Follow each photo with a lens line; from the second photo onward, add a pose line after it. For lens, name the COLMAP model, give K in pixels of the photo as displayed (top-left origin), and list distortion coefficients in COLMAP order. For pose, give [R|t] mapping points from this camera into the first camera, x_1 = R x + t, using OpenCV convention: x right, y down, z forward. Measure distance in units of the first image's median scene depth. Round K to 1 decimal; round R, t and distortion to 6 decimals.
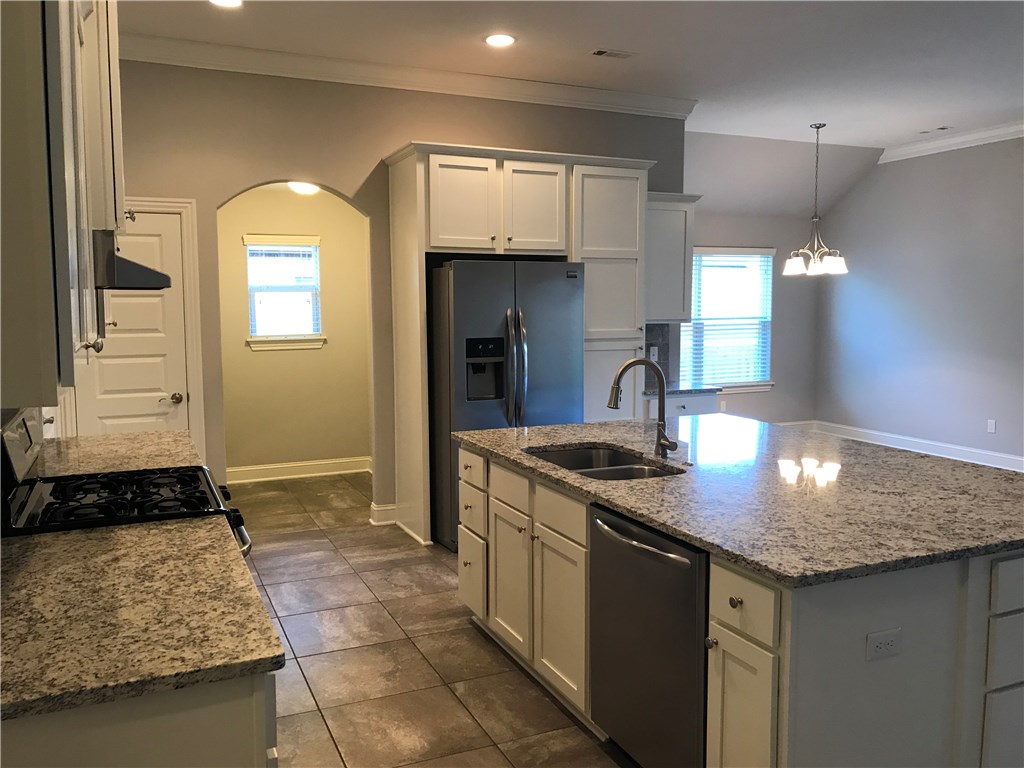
lens RADIAL K [[835.9, 0, 517.3], [0, 835.9, 379.2], [0, 0, 1]] dist [0.046833, -0.062297]
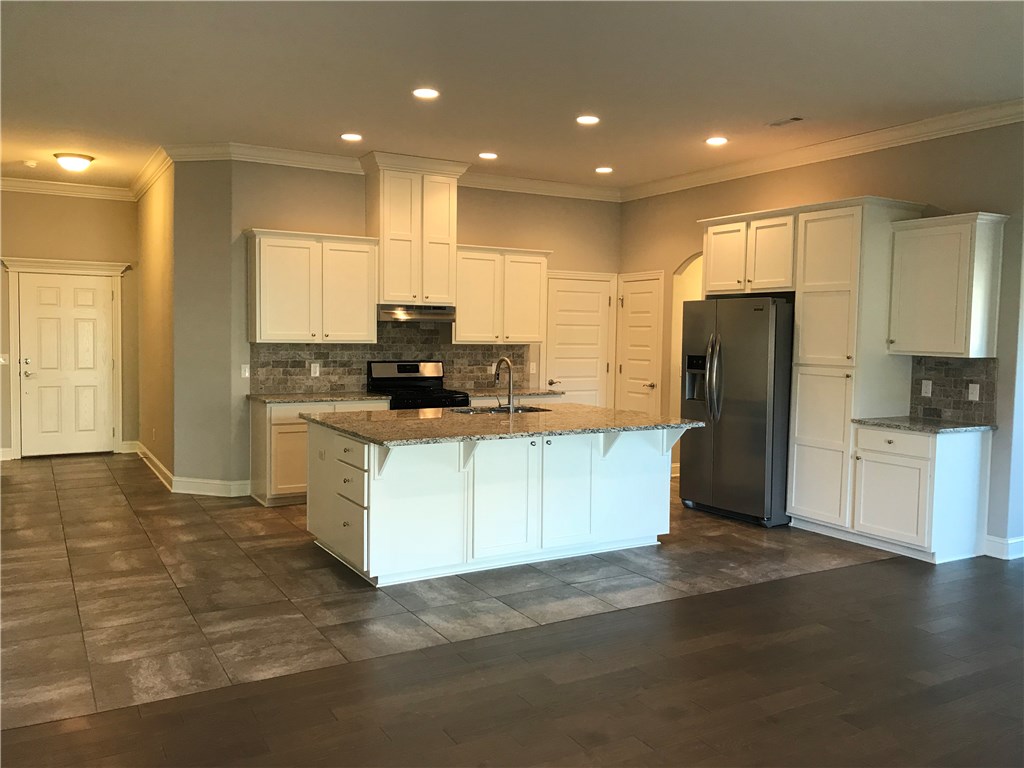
lens RADIAL K [[835.9, 0, 507.8], [0, 835.9, 380.1], [0, 0, 1]] dist [0.046833, -0.062297]
pose [[0.091012, 0.060066, -0.994037, 0.922297], [-0.113967, 0.992249, 0.049523, -0.028507], [0.989307, 0.108780, 0.097152, 0.387251]]
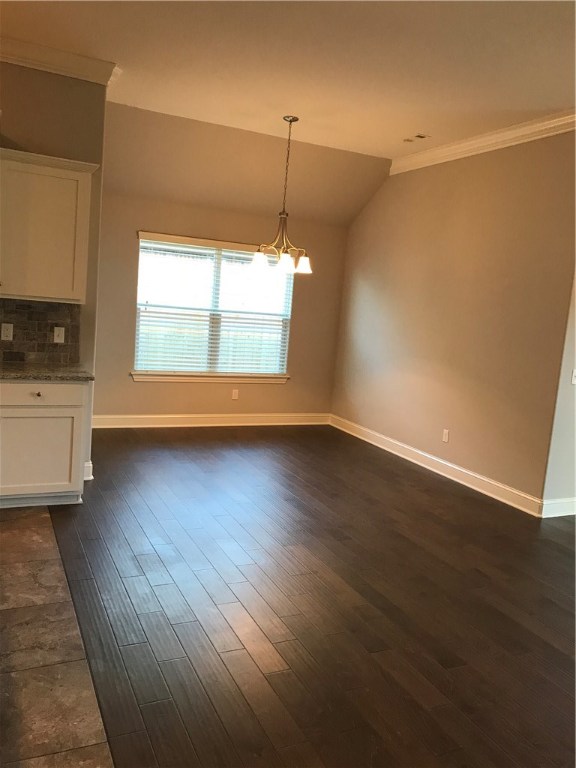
lens RADIAL K [[626.9, 0, 290.0], [0, 626.9, 387.8], [0, 0, 1]] dist [0.046833, -0.062297]
pose [[0.996094, 0.082570, 0.031299, 0.370933], [-0.083914, 0.995485, 0.044373, -0.022389], [-0.027494, -0.046826, 0.998525, 0.257533]]
